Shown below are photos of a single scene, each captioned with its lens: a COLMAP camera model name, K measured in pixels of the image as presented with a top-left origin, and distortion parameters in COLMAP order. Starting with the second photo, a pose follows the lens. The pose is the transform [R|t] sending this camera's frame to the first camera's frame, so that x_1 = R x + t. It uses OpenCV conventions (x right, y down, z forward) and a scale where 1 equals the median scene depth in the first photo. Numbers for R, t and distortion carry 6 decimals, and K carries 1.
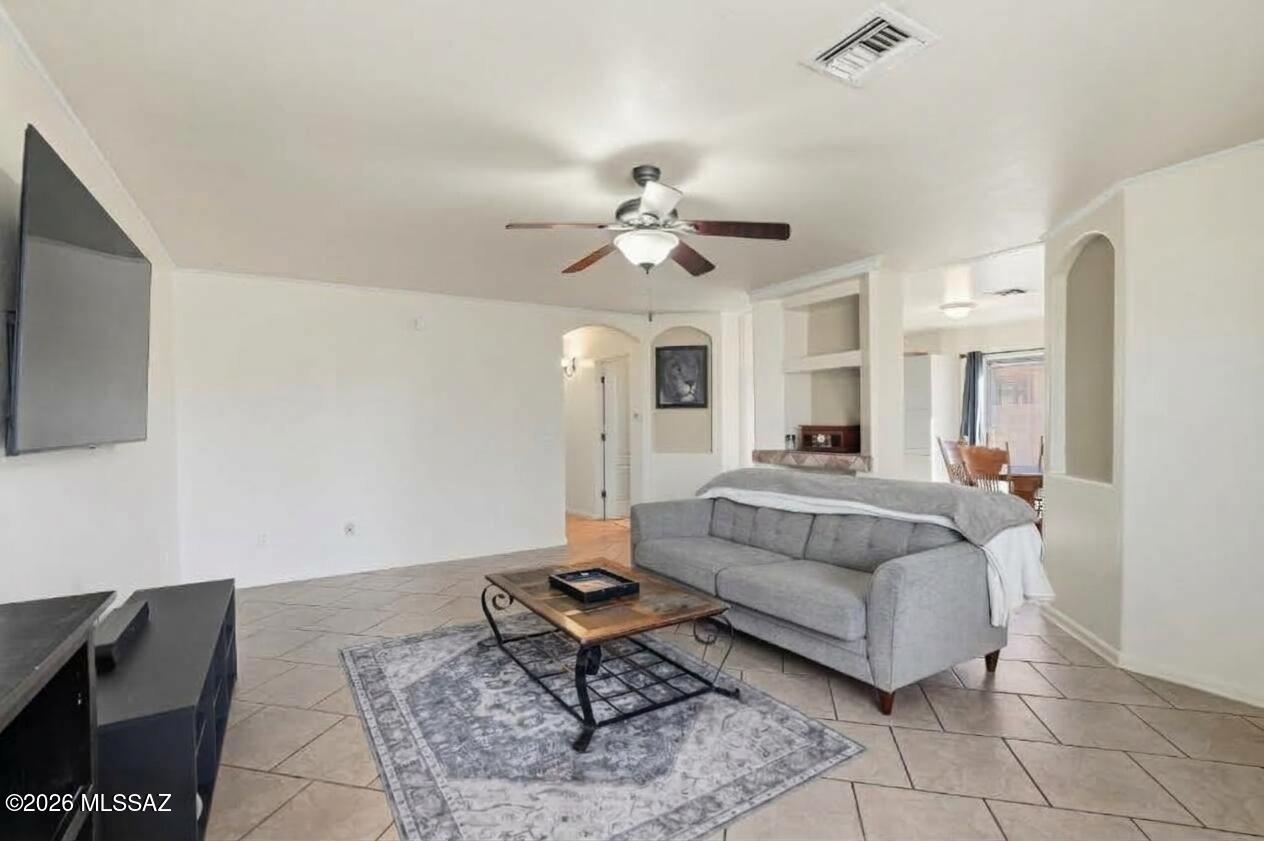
lens RADIAL K [[560.1, 0, 620.5], [0, 560.1, 421.1], [0, 0, 1]] dist [0.005642, 0.000369]
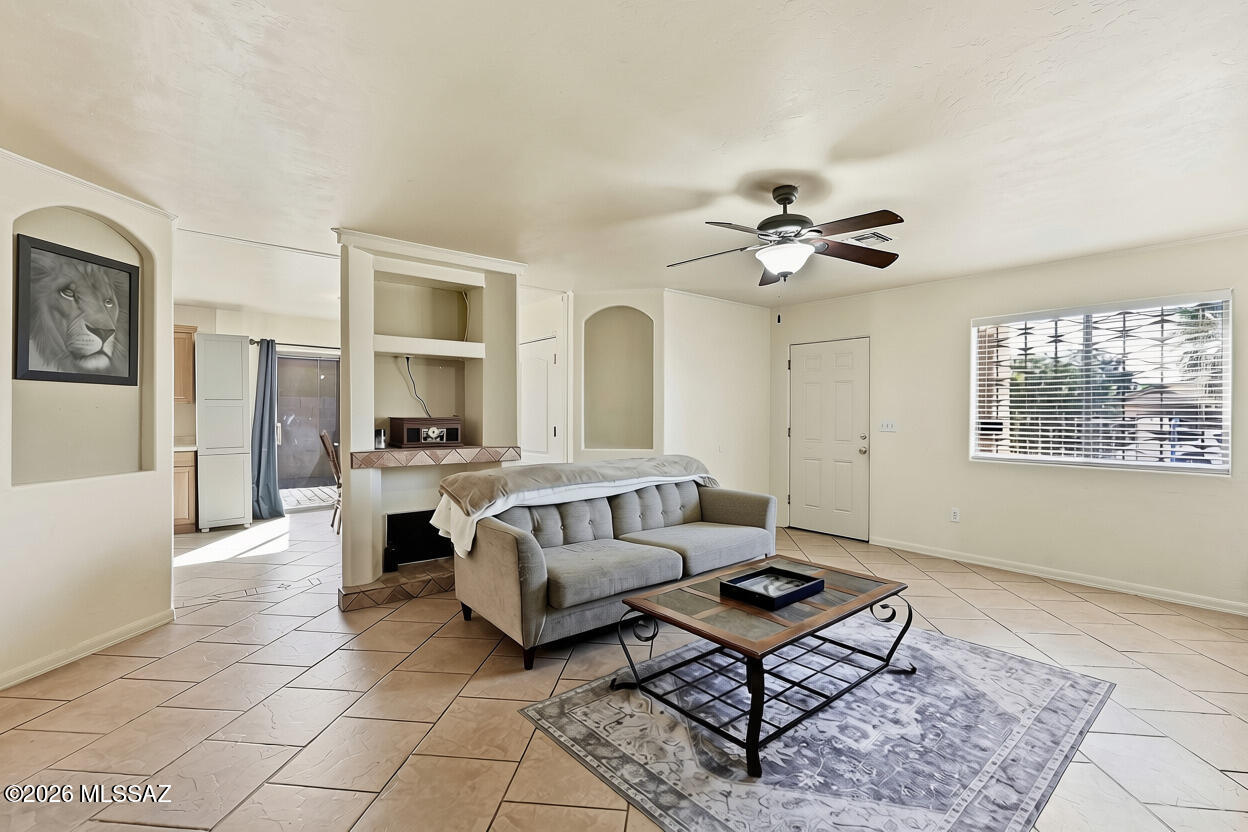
lens RADIAL K [[553.0, 0, 615.3], [0, 553.0, 417.9], [0, 0, 1]] dist [0.005642, 0.000369]
pose [[-0.121035, -0.002471, 0.992645, -0.417065], [-0.006192, 0.999979, 0.001734, 0.003256], [-0.992629, -0.005936, -0.121048, 0.609907]]
